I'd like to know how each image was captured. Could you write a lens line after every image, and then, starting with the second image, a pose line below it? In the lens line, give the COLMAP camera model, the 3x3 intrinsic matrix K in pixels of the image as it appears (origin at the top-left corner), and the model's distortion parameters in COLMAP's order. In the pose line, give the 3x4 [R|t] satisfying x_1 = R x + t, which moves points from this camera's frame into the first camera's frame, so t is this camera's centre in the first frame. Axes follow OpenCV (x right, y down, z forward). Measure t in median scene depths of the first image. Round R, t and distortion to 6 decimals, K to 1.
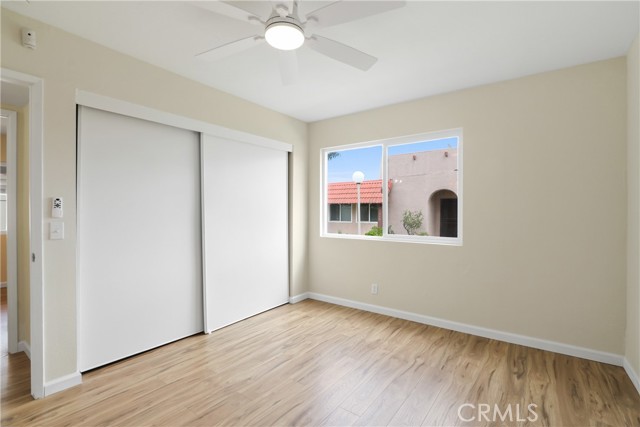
lens RADIAL K [[298.1, 0, 322.0], [0, 298.1, 210.8], [0, 0, 1]] dist [-0.018158, 0.002706]
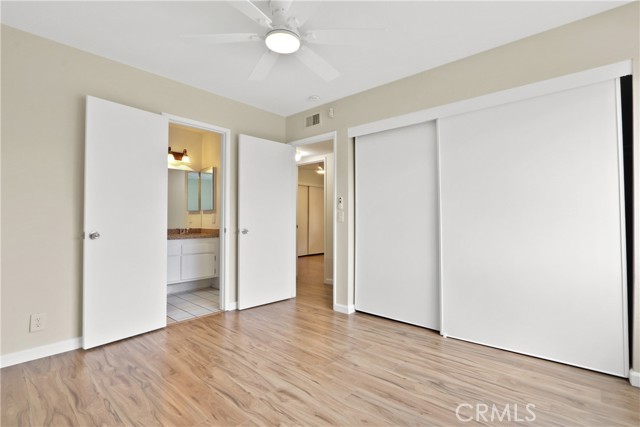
lens RADIAL K [[298.1, 0, 322.8], [0, 298.1, 213.7], [0, 0, 1]] dist [-0.018158, 0.002706]
pose [[-0.089211, -0.017240, -0.995864, 0.621213], [0.000110, 0.999850, -0.017319, 0.060714], [0.996013, -0.001655, -0.089196, 0.794220]]
